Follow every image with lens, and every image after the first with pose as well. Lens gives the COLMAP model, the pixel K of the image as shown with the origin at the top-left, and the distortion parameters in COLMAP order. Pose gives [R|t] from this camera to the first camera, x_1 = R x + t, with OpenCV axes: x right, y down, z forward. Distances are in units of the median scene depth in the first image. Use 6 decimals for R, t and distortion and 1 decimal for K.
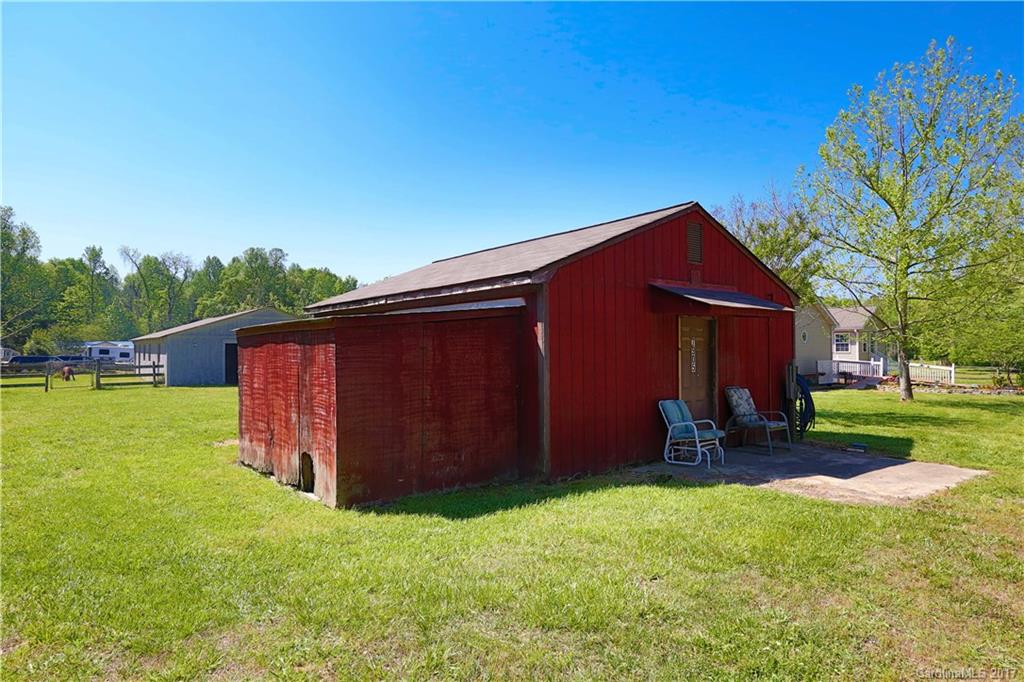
lens RADIAL K [[605.4, 0, 512.0], [0, 605.4, 341.0], [0, 0, 1]] dist [0.024838, 0.002210]
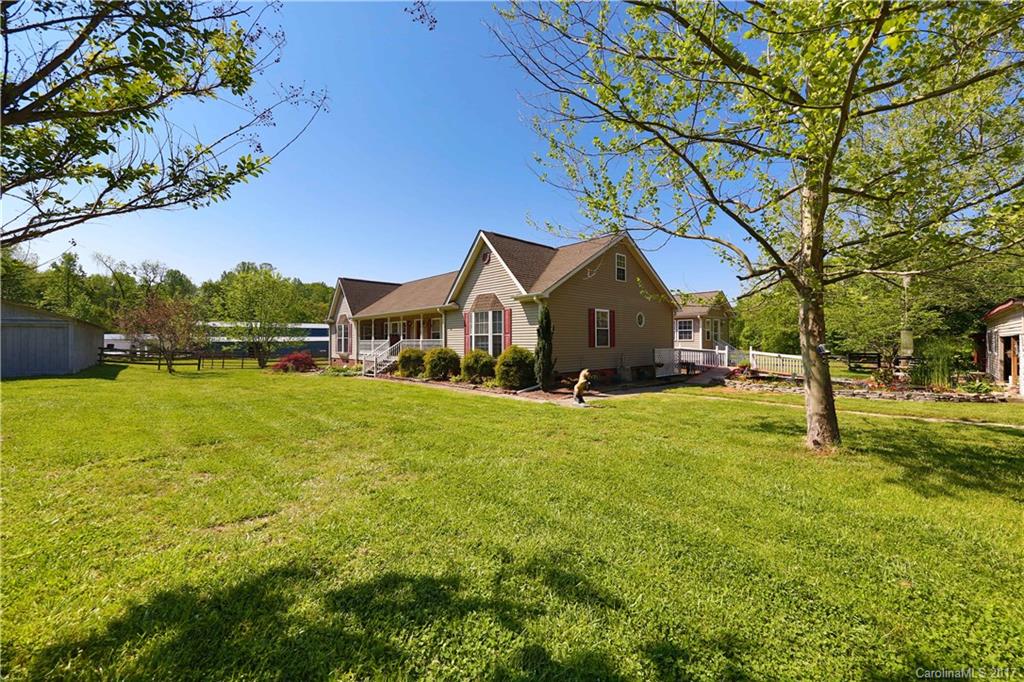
lens RADIAL K [[396.9, 0, 512.0], [0, 396.9, 341.0], [0, 0, 1]] dist [0.001328, 0.000027]
pose [[0.997306, 0.001707, 0.073338, 0.249778], [-0.002229, 0.999973, 0.007033, 0.017240], [-0.073324, -0.007177, 0.997282, 0.444728]]
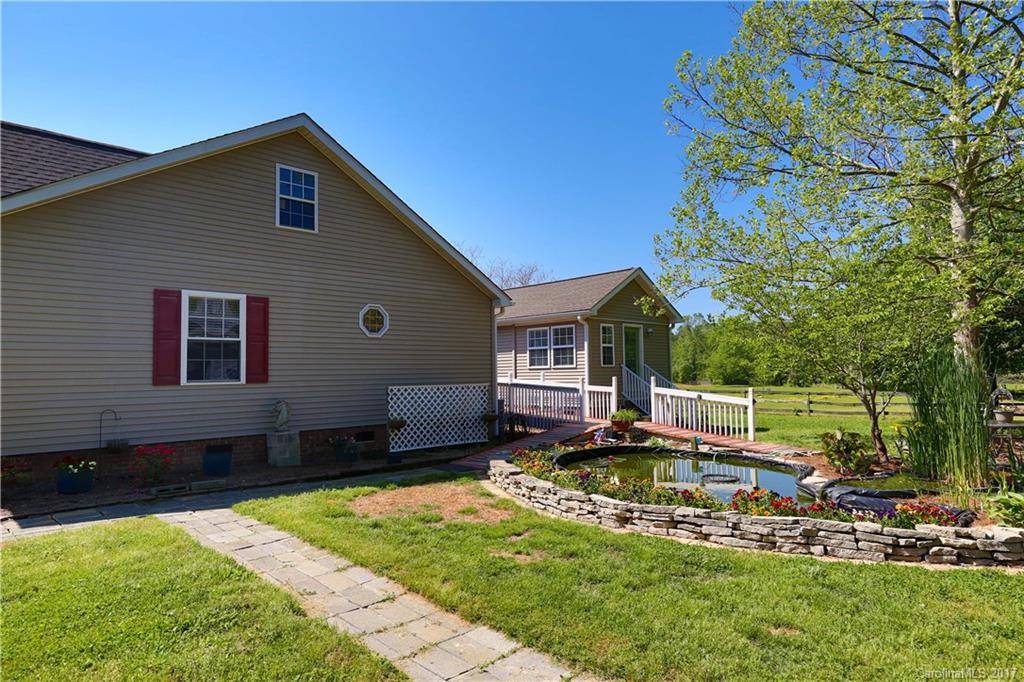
lens RADIAL K [[605.4, 0, 512.0], [0, 605.4, 341.0], [0, 0, 1]] dist [0.024838, 0.002210]
pose [[0.994646, -0.006862, 0.103116, 0.491129], [0.011886, 0.998768, -0.048177, 0.022200], [-0.102659, 0.049145, 0.993502, 0.589550]]
